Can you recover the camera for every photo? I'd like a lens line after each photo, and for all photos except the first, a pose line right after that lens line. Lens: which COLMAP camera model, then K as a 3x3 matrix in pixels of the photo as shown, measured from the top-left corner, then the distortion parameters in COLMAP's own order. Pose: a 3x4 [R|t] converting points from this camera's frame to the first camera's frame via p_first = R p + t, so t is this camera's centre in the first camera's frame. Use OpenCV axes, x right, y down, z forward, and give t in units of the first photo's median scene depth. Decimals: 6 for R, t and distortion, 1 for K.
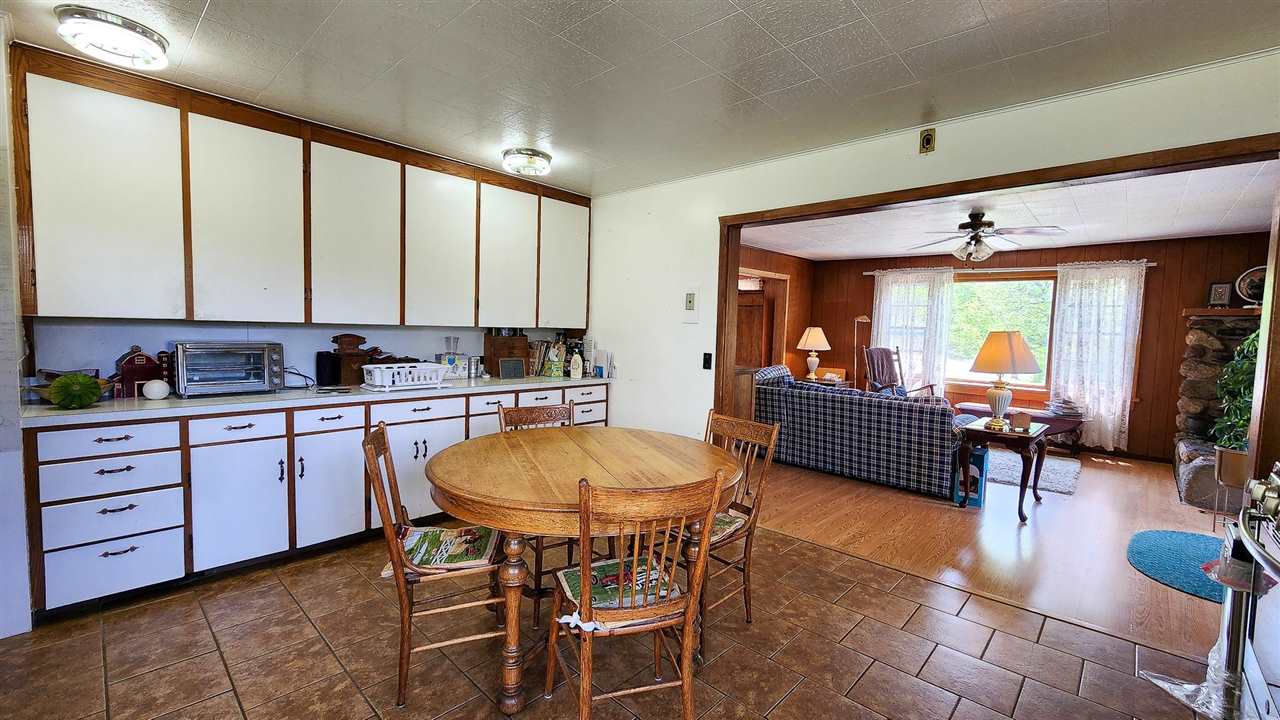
lens RADIAL K [[533.9, 0, 647.3], [0, 533.9, 357.6], [0, 0, 1]] dist [0.001860, -0.000294]
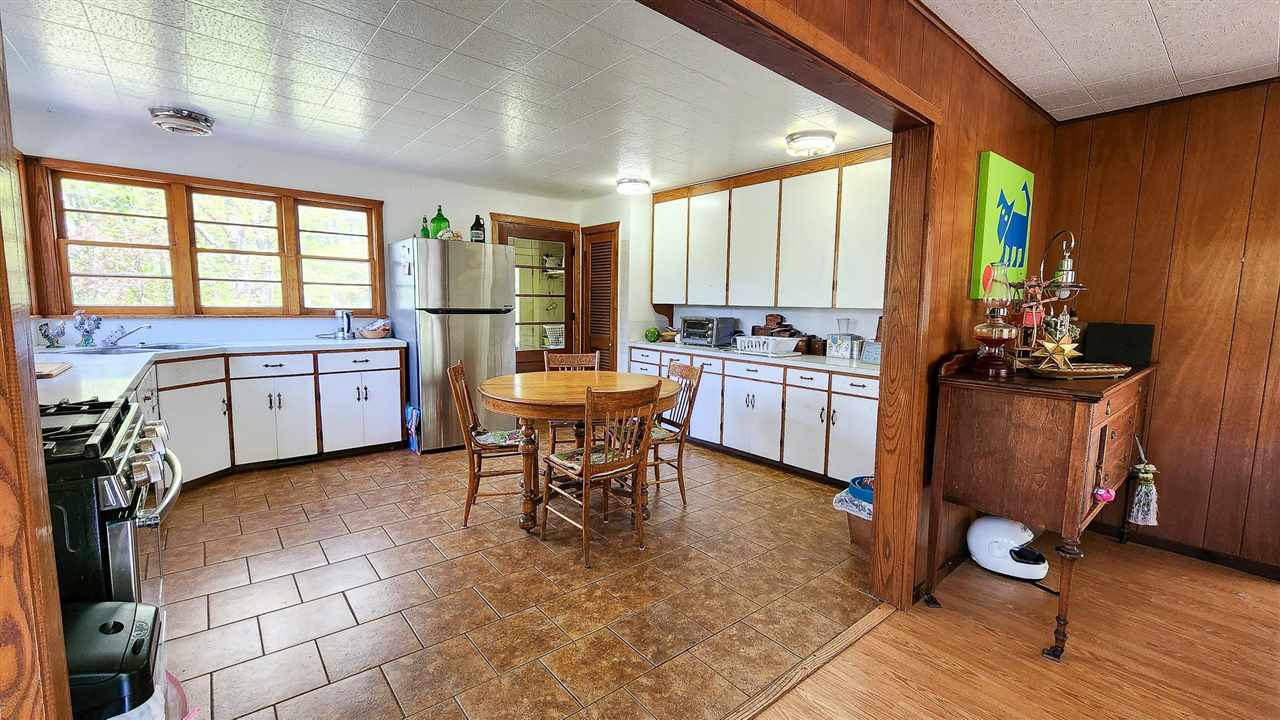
lens RADIAL K [[533.9, 0, 647.3], [0, 533.9, 357.6], [0, 0, 1]] dist [0.001860, -0.000294]
pose [[-0.118493, 0.081917, -0.989570, 0.888389], [-0.076299, 0.992893, 0.091329, -0.033684], [0.990019, 0.086325, -0.111400, 0.873240]]
